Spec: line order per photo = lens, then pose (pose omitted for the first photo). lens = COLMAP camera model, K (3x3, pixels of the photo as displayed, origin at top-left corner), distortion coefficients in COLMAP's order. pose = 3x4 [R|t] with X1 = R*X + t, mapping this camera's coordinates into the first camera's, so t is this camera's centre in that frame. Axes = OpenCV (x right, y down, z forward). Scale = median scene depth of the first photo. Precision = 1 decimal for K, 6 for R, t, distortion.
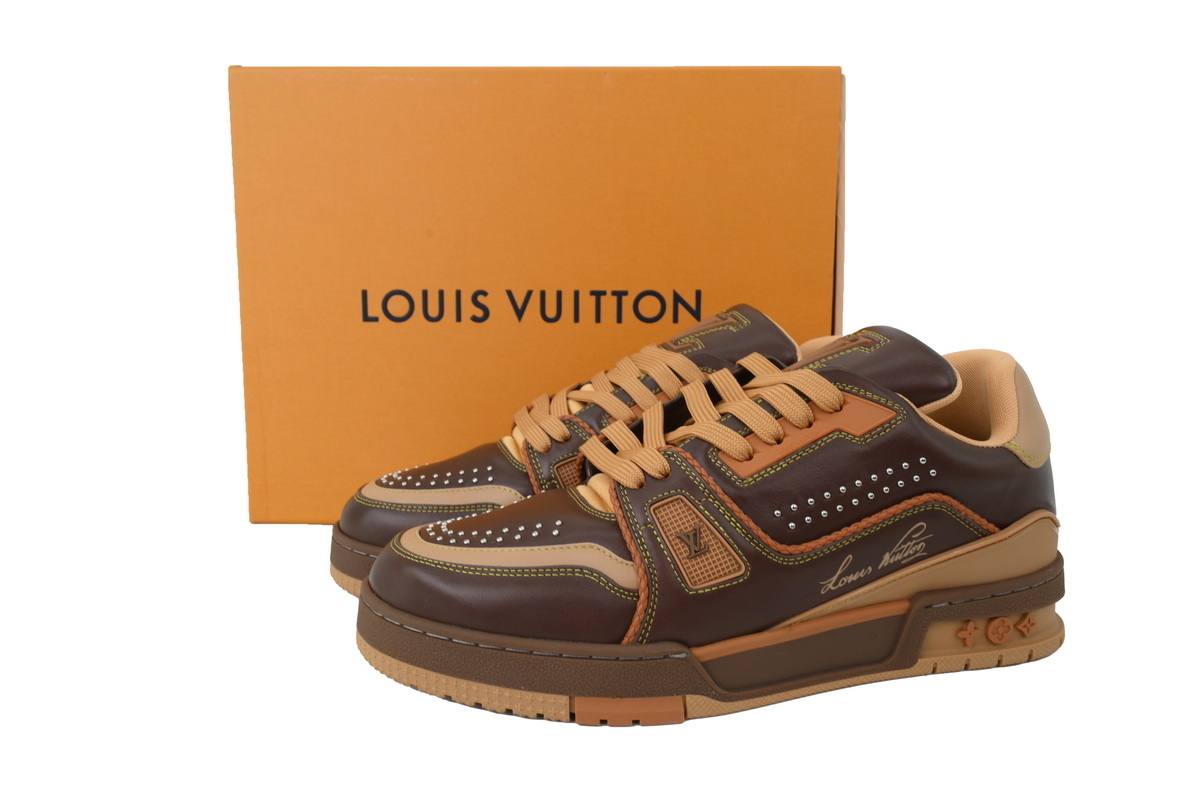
lens RADIAL K [[929.7, 0, 600.0], [0, 929.7, 400.0], [0, 0, 1]] dist [0.001213, -0.000725]
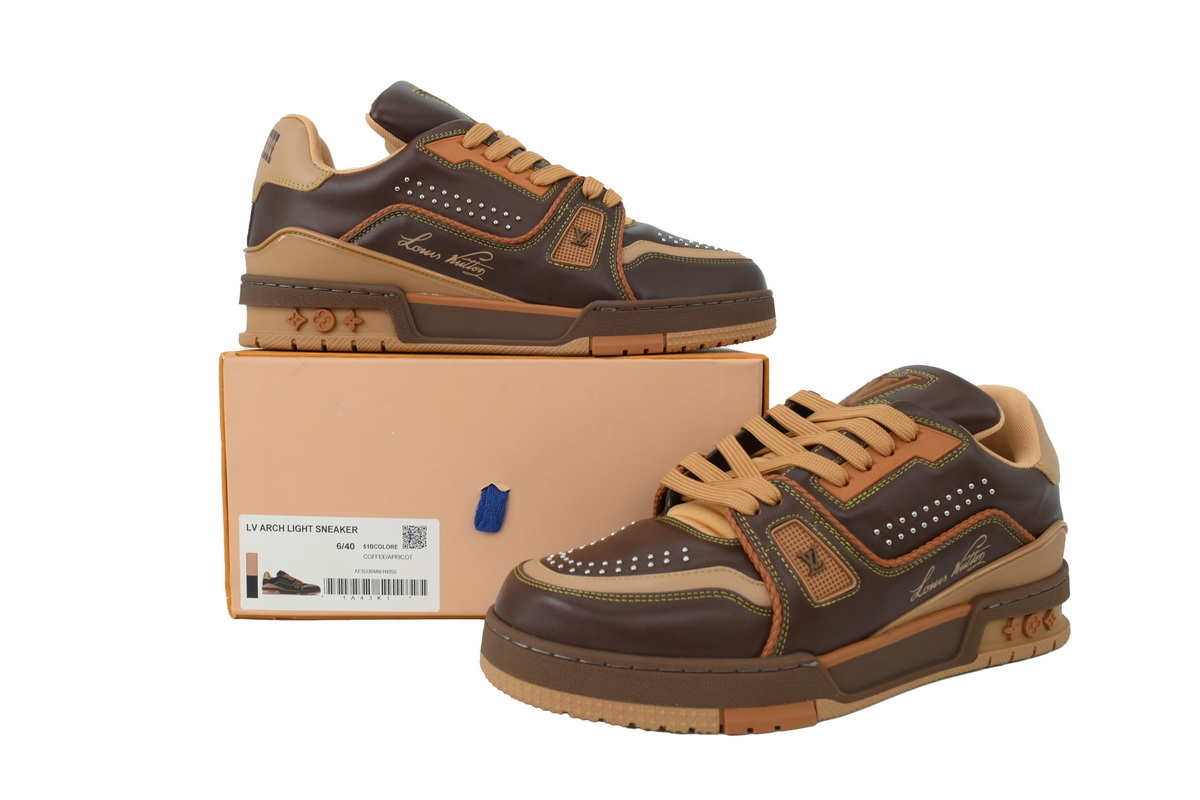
lens RADIAL K [[929.7, 0, 600.0], [0, 929.7, 400.0], [0, 0, 1]] dist [0.001213, -0.000725]
pose [[0.976880, -0.012433, 0.213425, -0.376666], [0.020666, 0.999124, -0.036386, -0.004195], [-0.212786, 0.039955, 0.976282, -0.039269]]
